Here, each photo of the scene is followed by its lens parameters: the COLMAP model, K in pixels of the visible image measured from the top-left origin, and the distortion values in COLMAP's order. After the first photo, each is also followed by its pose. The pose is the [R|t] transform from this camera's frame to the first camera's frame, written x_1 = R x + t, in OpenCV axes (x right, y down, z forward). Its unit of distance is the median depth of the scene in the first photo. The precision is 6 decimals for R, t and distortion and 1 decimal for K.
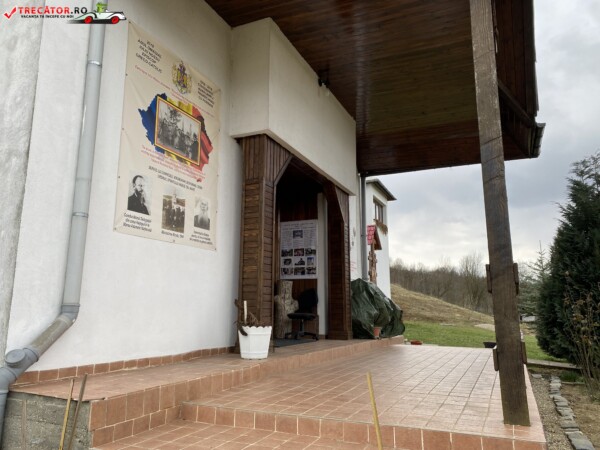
lens RADIAL K [[461.9, 0, 299.3], [0, 461.9, 221.9], [0, 0, 1]] dist [0.031438, -0.034590]
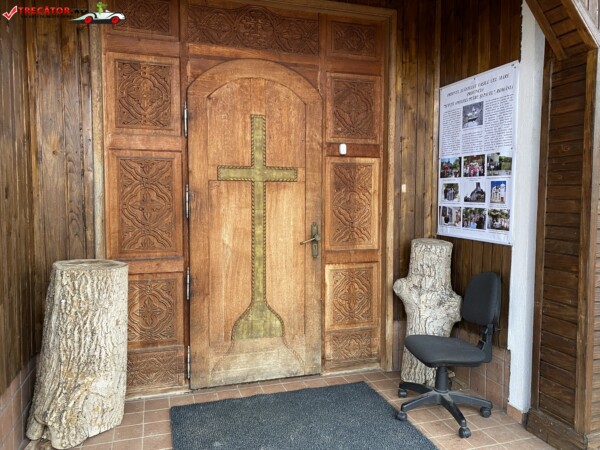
lens RADIAL K [[461.9, 0, 298.8], [0, 461.9, 222.6], [0, 0, 1]] dist [0.031438, -0.034590]
pose [[0.637441, 0.051281, -0.768791, 0.195204], [0.142246, 0.972799, 0.182832, 0.023099], [0.757255, -0.225902, 0.612807, 0.670818]]
